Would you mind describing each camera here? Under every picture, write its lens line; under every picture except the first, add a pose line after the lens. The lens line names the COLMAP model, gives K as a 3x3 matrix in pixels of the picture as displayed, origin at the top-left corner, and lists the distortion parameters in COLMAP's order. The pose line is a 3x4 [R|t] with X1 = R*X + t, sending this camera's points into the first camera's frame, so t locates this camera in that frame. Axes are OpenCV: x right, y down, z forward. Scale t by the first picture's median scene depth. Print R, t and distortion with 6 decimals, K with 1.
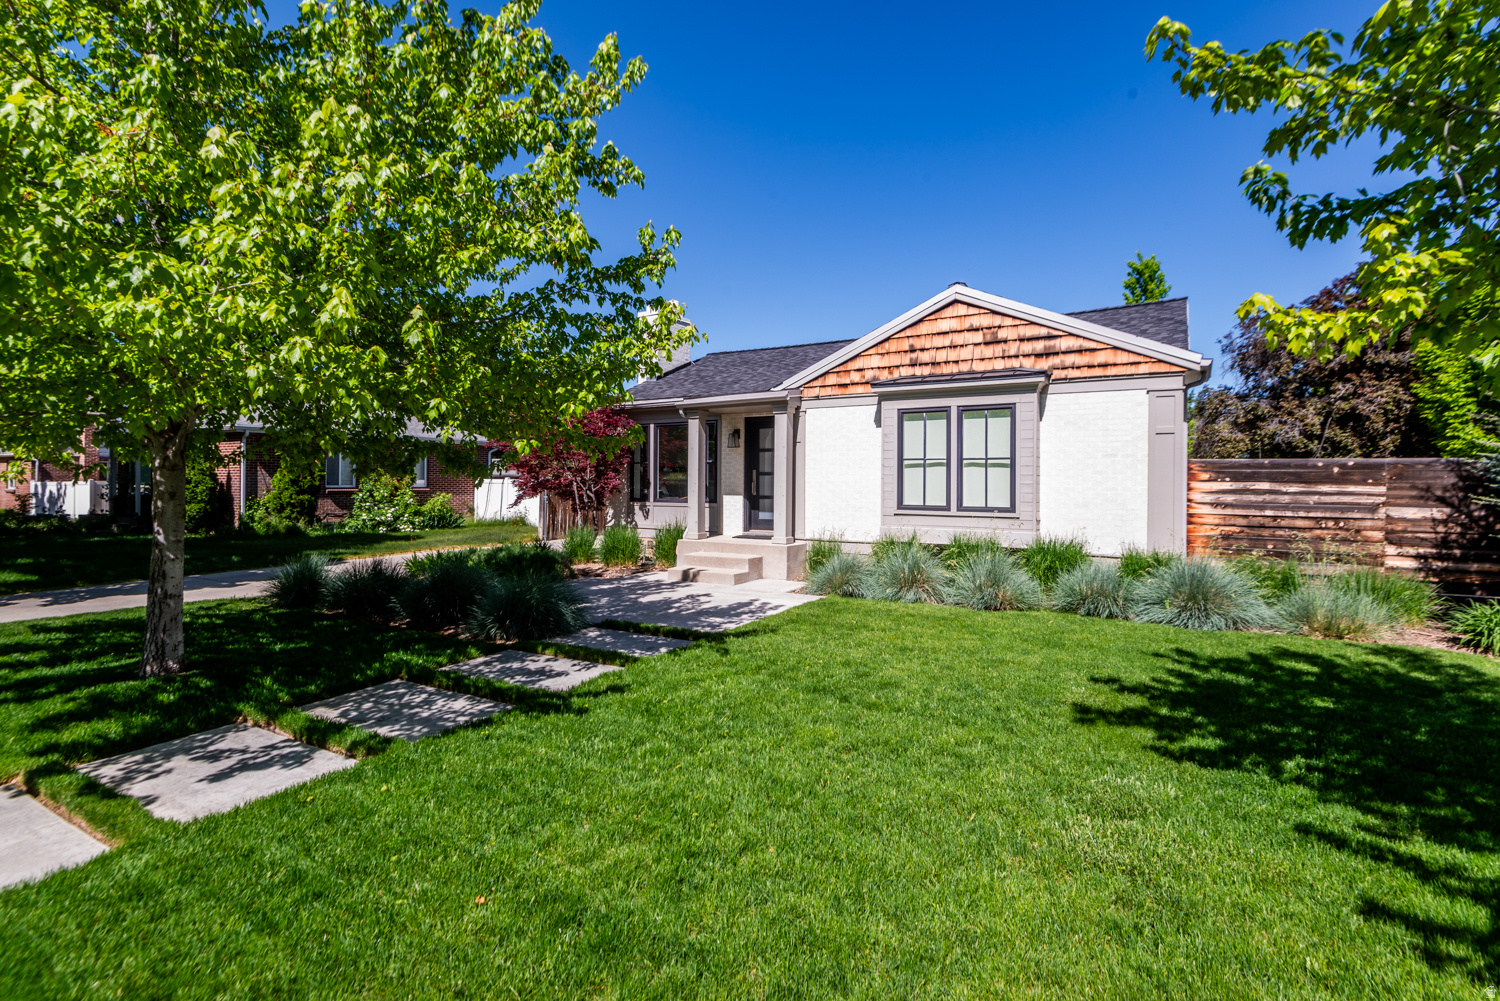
lens RADIAL K [[714.9, 0, 750.5], [0, 714.9, 487.4], [0, 0, 1]] dist [-0.004289, -0.002494]
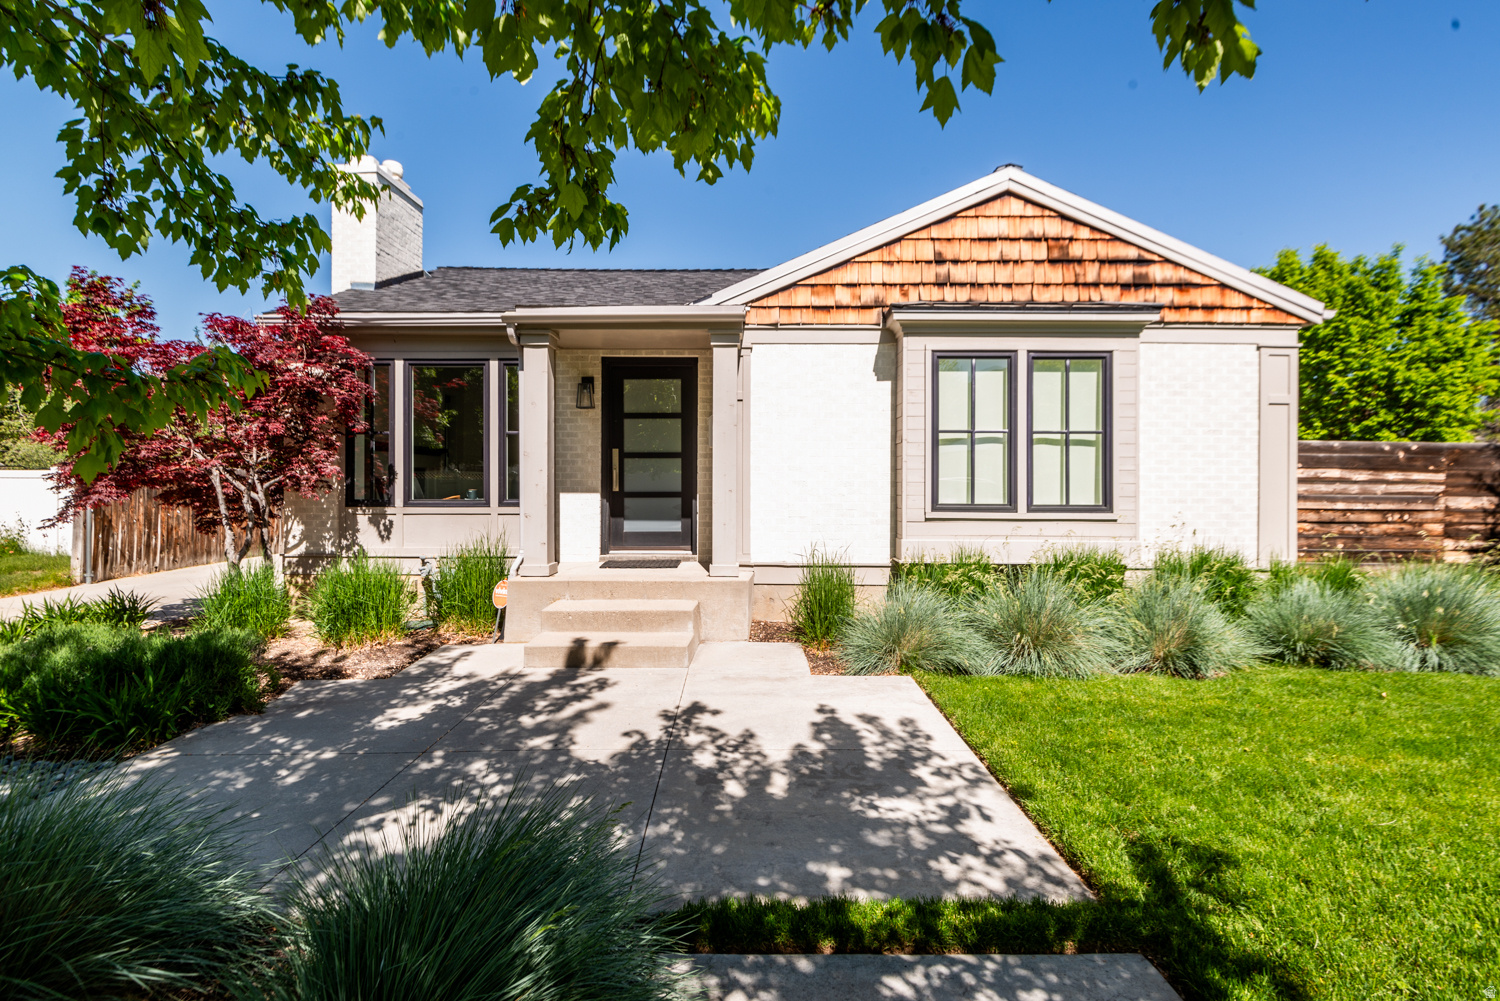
lens RADIAL K [[714.9, 0, 755.1], [0, 714.9, 493.7], [0, 0, 1]] dist [-0.004289, -0.002494]
pose [[0.855935, -0.009962, 0.516988, -0.260005], [0.004709, 0.999923, 0.011472, 0.007948], [-0.517062, -0.007385, 0.855916, 0.569374]]
